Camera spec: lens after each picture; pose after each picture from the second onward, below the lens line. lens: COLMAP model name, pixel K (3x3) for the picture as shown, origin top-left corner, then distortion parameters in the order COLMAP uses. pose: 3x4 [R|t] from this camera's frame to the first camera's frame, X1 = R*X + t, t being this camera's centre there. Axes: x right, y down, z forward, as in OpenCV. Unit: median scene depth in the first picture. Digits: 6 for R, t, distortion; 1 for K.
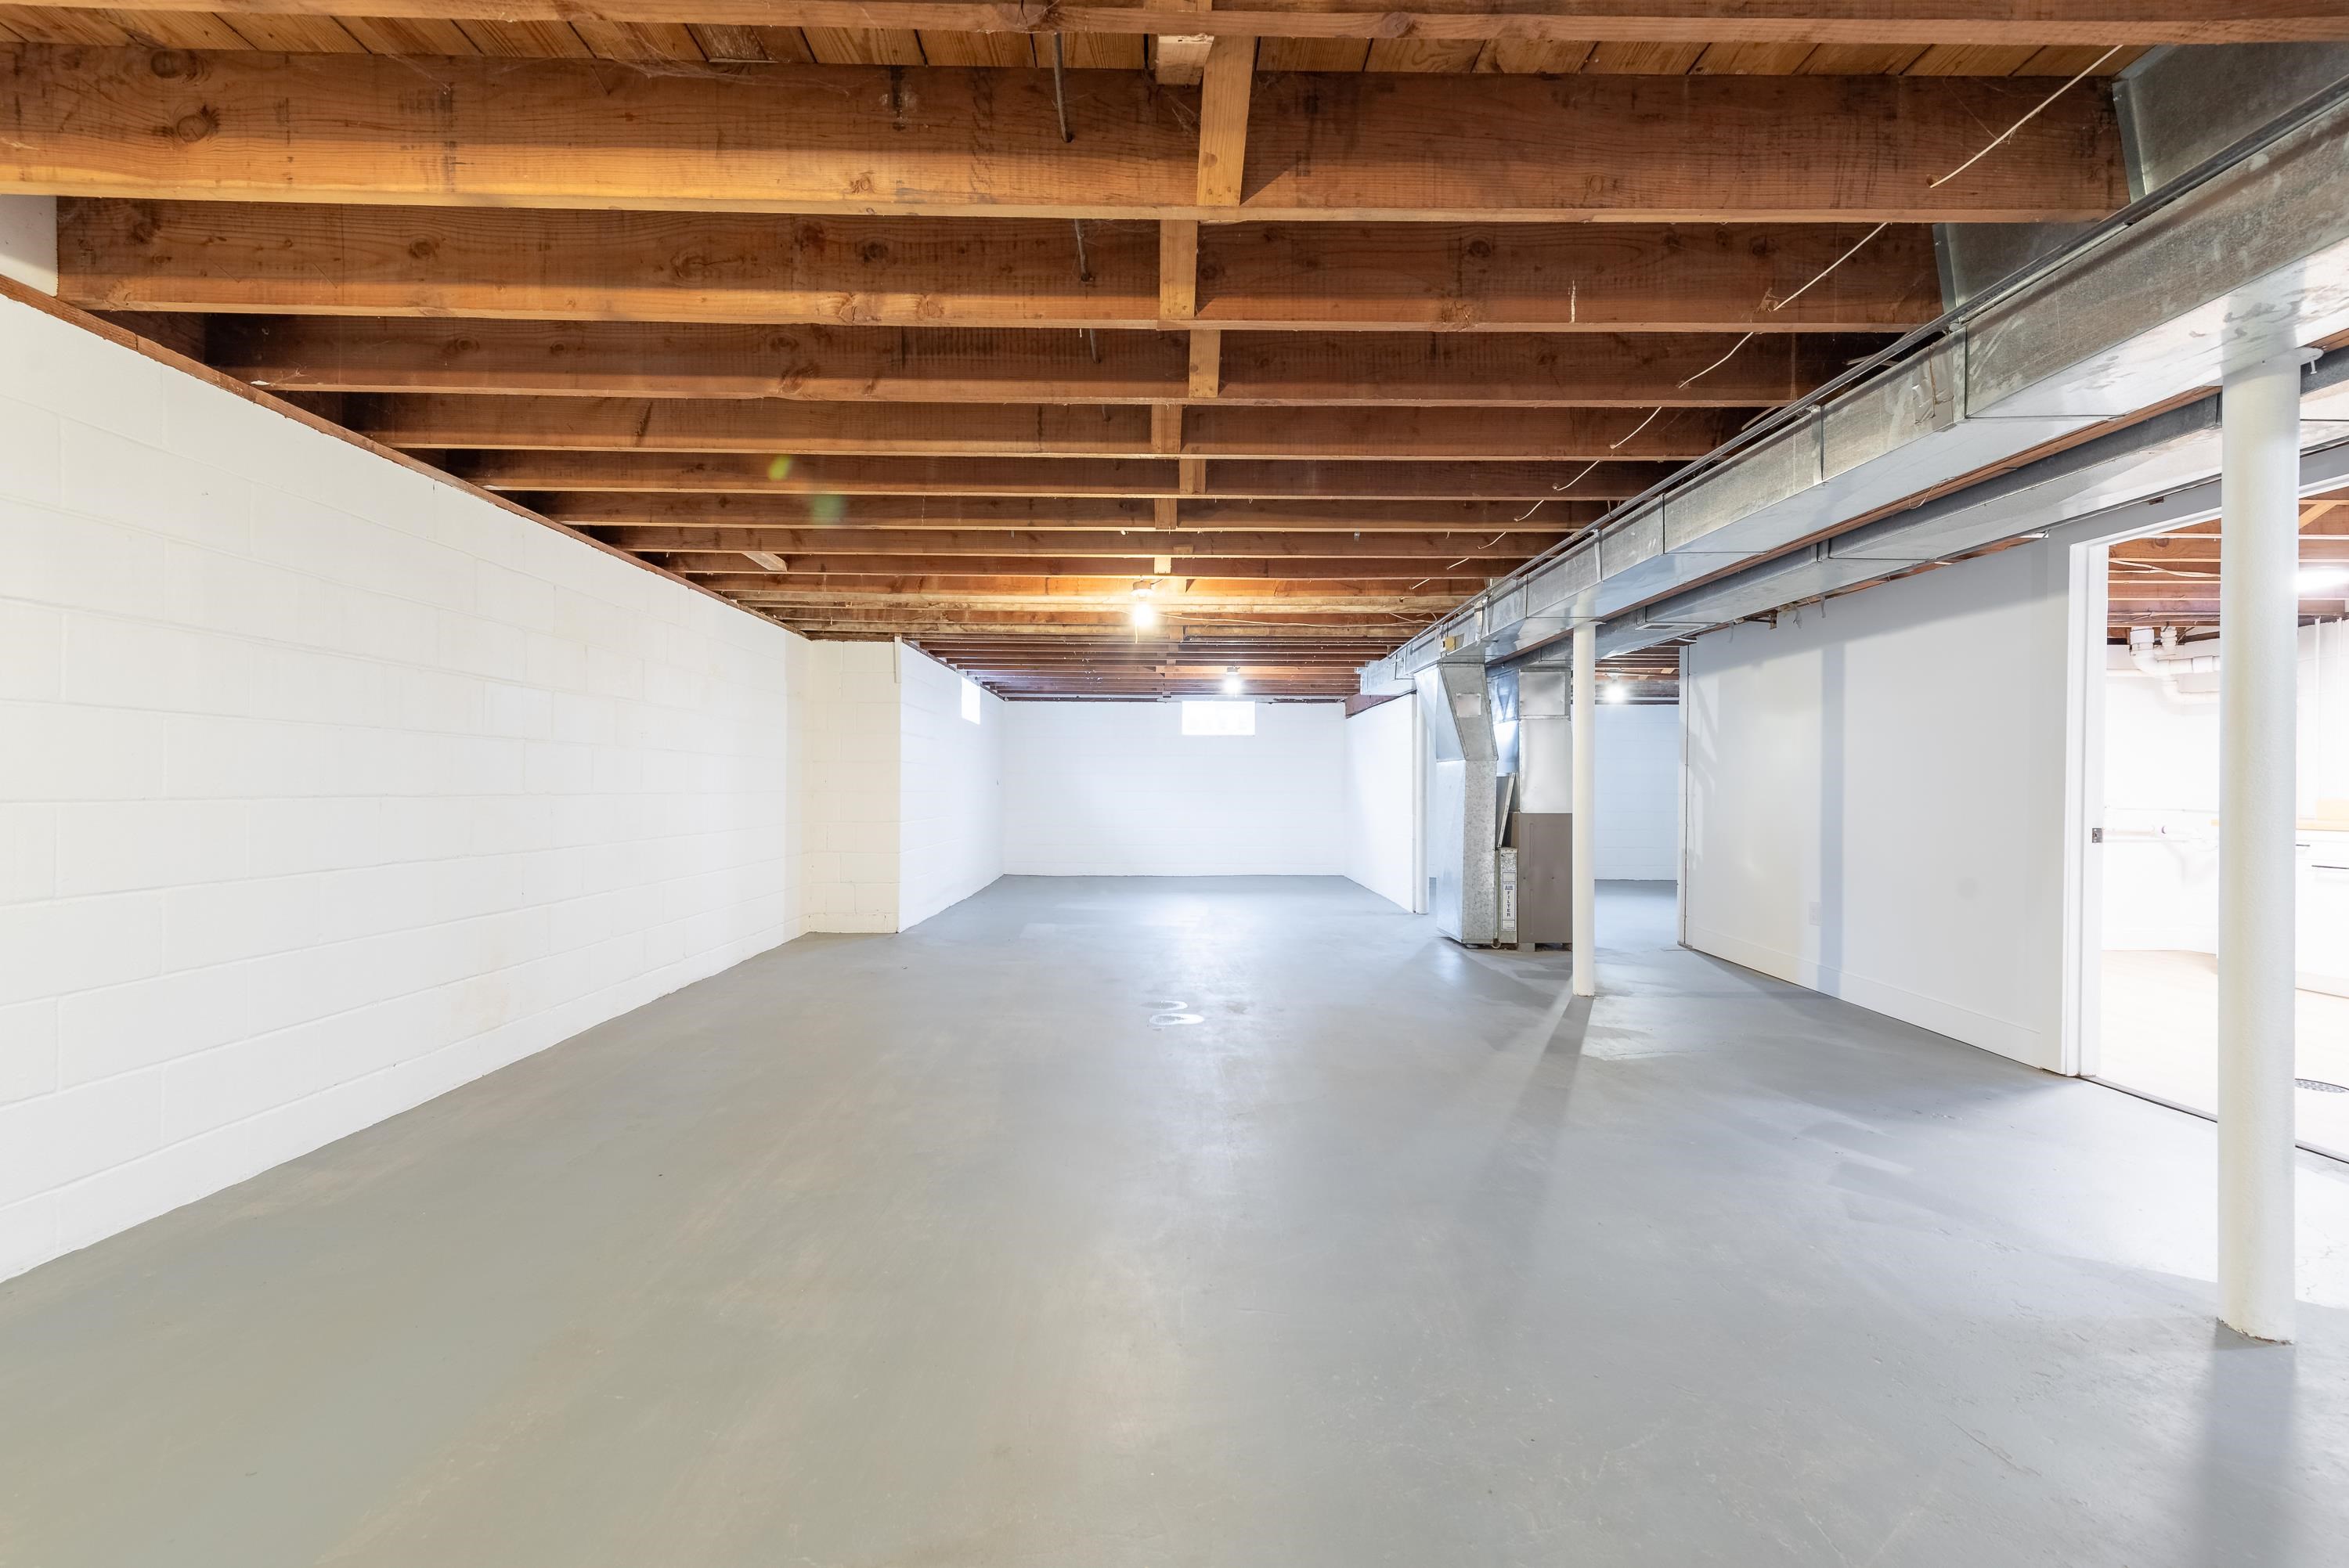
lens RADIAL K [[914.1, 0, 1156.3], [0, 914.1, 791.3], [0, 0, 1]] dist [0.014119, -0.004188]
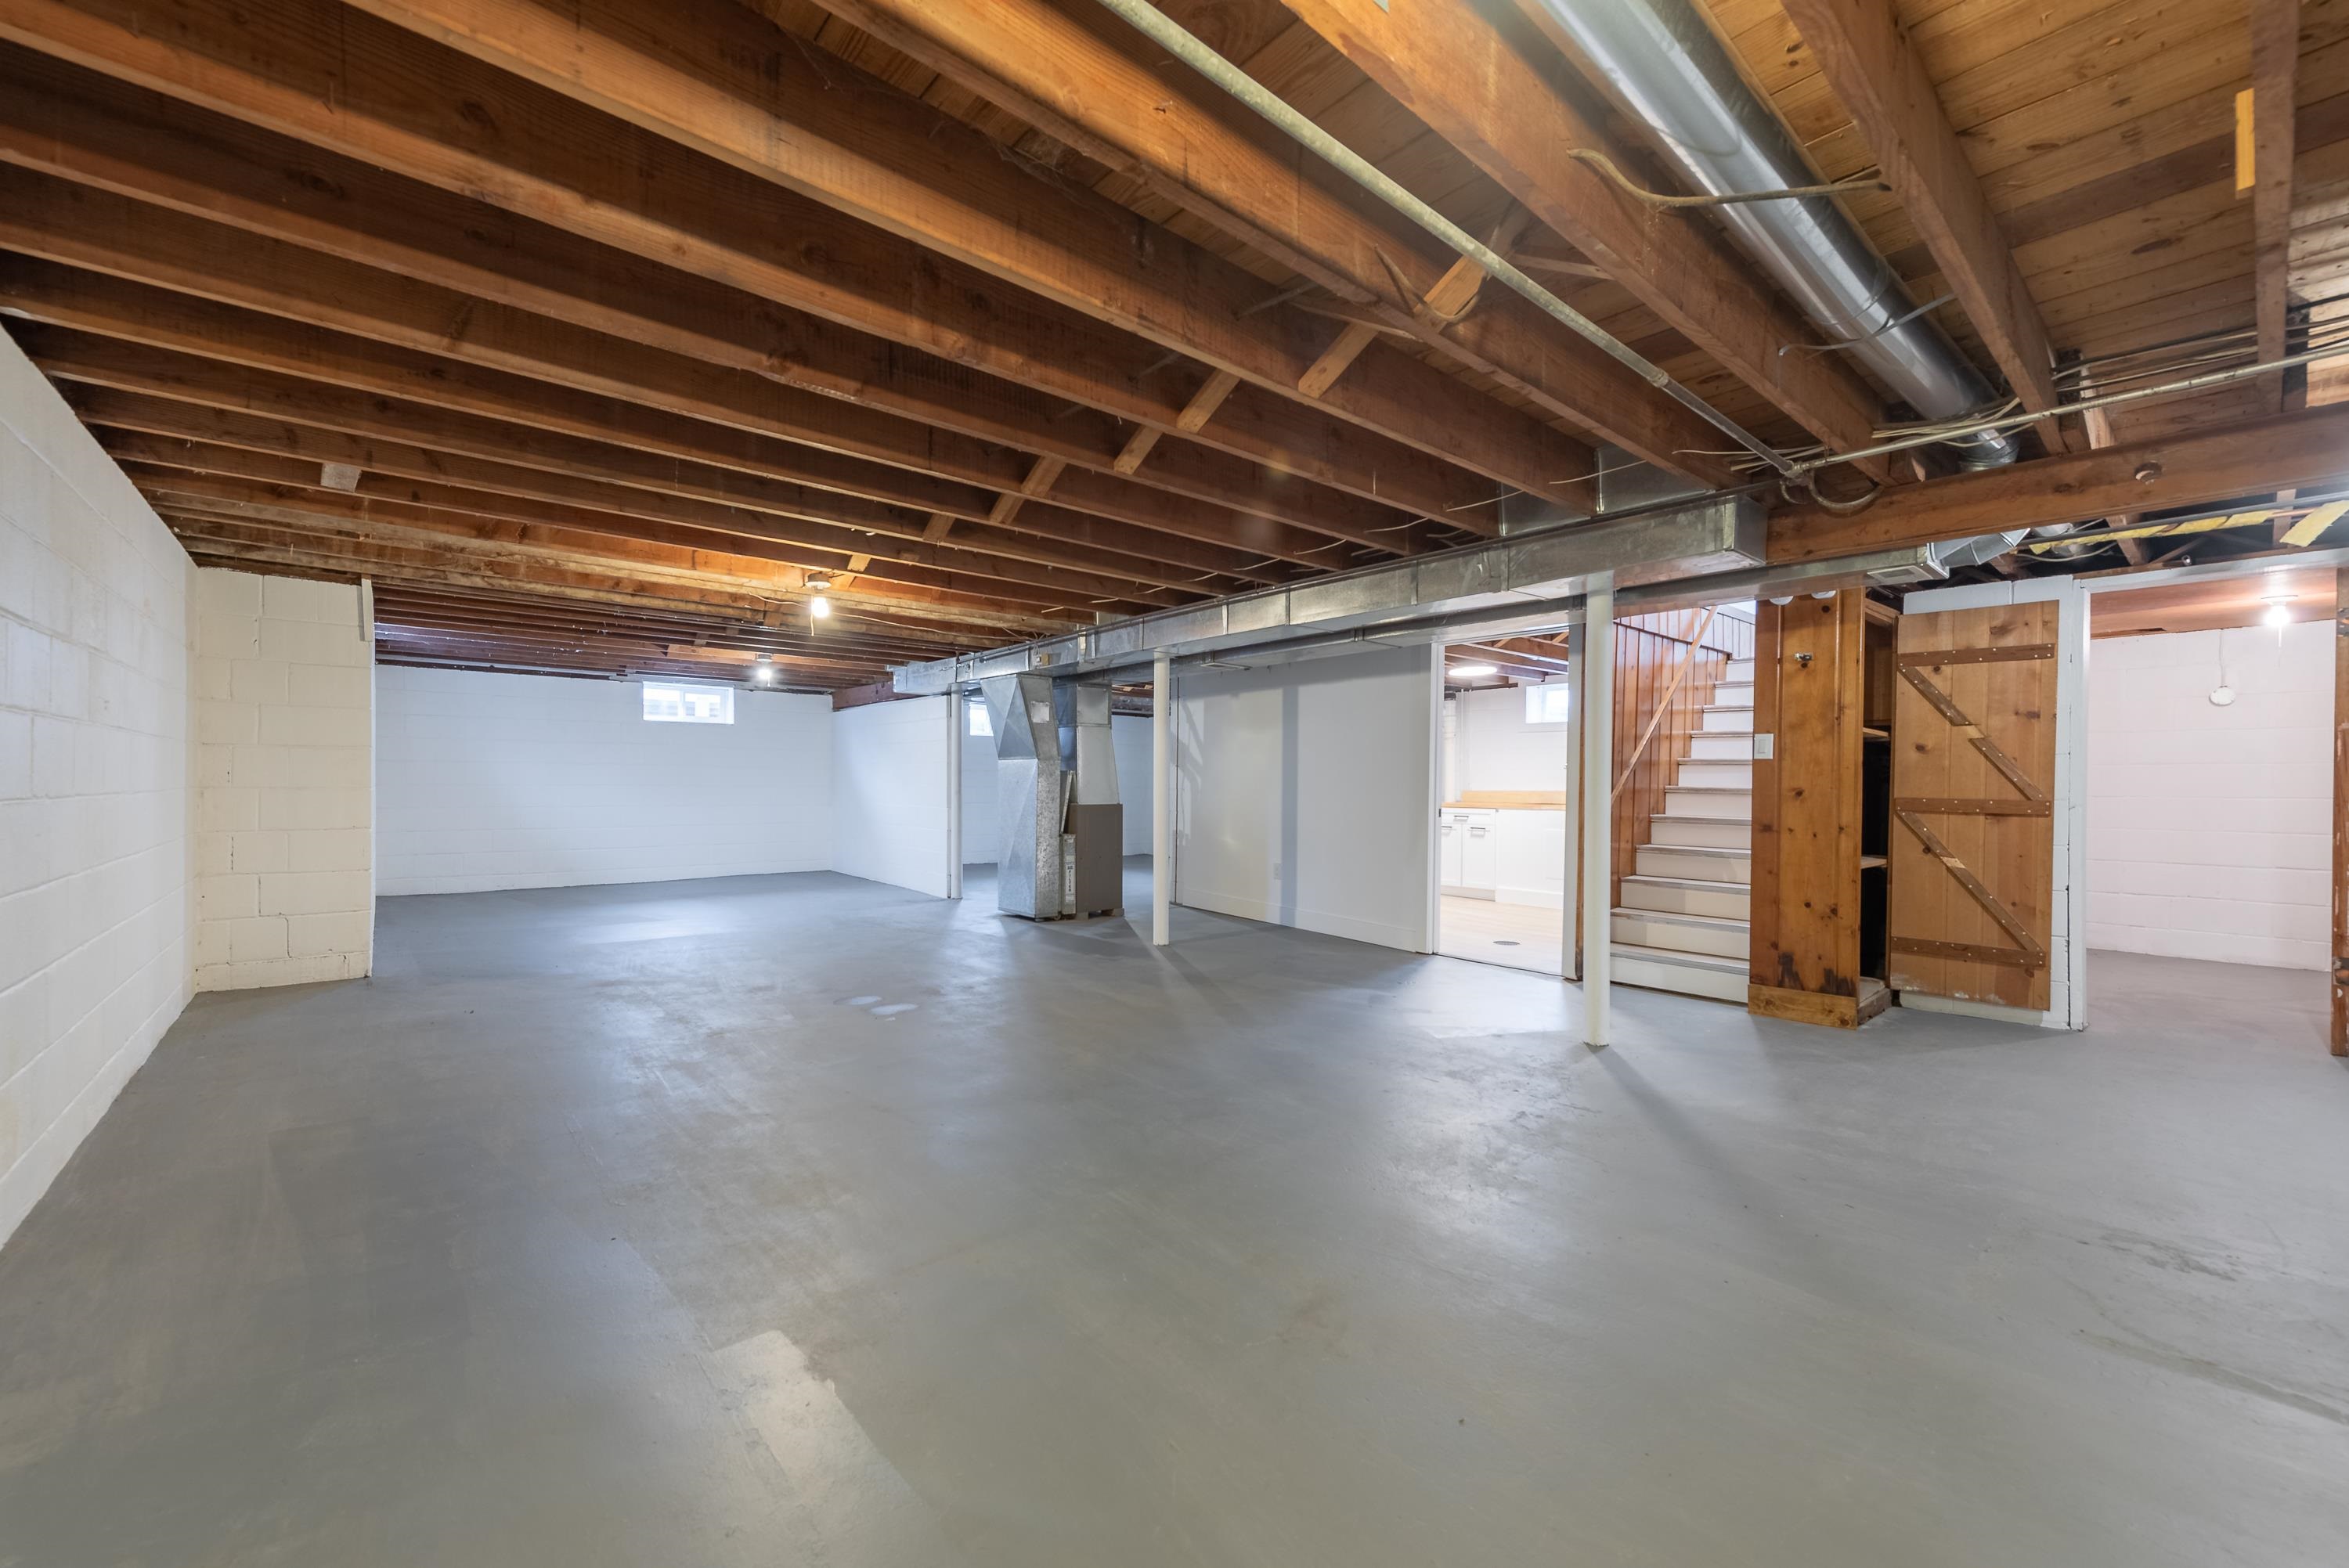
lens RADIAL K [[914.1, 0, 1172.1], [0, 914.1, 792.7], [0, 0, 1]] dist [0.014119, -0.004188]
pose [[0.770677, -0.005222, 0.637205, -0.334195], [-0.001828, 0.999944, 0.010405, -0.005268], [-0.637223, -0.009184, 0.770624, 0.001031]]
